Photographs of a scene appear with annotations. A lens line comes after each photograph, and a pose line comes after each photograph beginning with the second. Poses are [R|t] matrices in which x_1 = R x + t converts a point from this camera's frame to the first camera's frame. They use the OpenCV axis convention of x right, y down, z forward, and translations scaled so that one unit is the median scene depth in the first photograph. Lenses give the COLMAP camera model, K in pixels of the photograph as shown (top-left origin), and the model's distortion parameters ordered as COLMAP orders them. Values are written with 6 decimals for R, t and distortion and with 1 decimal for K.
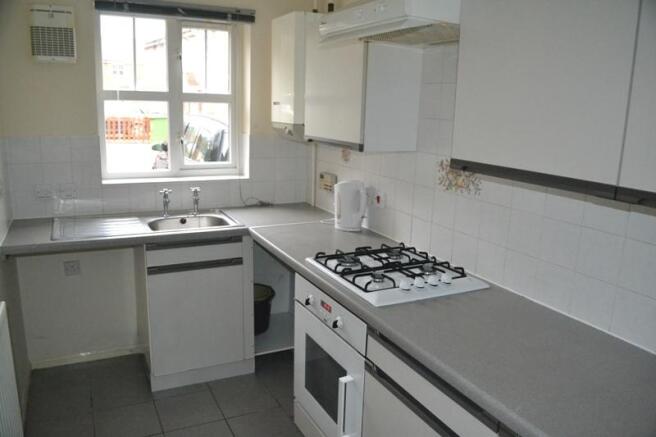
lens RADIAL K [[529.8, 0, 328.0], [0, 529.8, 218.5], [0, 0, 1]] dist [-0.007514, -0.077248]
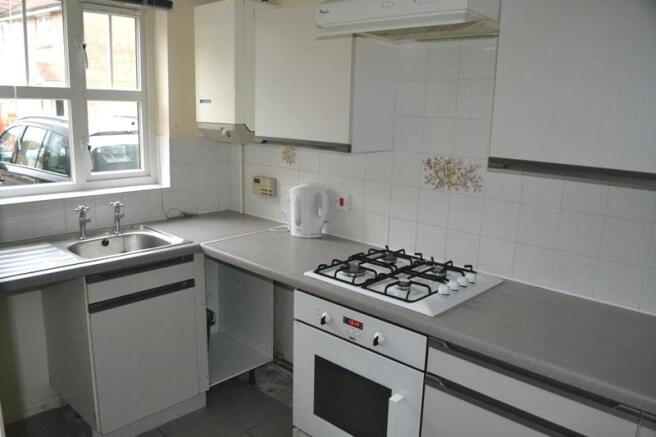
lens RADIAL K [[529.8, 0, 328.0], [0, 529.8, 218.5], [0, 0, 1]] dist [-0.007514, -0.077248]
pose [[0.938390, -0.074836, 0.337377, -0.247909], [0.073529, 0.997154, 0.016668, -0.023674], [-0.337664, 0.009166, 0.941222, 0.109915]]
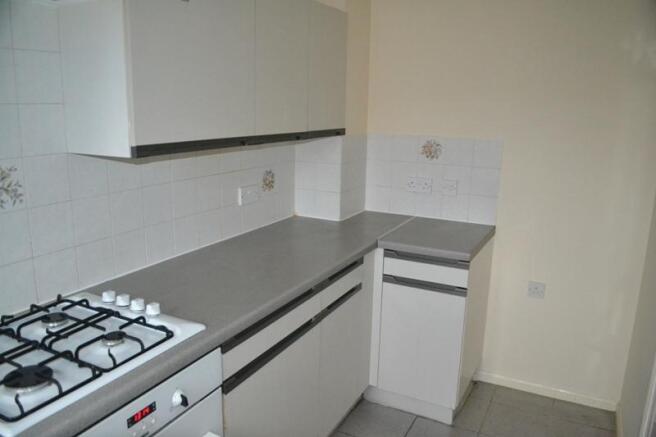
lens RADIAL K [[529.8, 0, 328.0], [0, 529.8, 218.5], [0, 0, 1]] dist [-0.007514, -0.077248]
pose [[-0.587344, -0.221629, 0.778401, -0.407334], [0.137300, 0.920549, 0.365702, -0.174733], [-0.797606, 0.321667, -0.510250, 0.776934]]
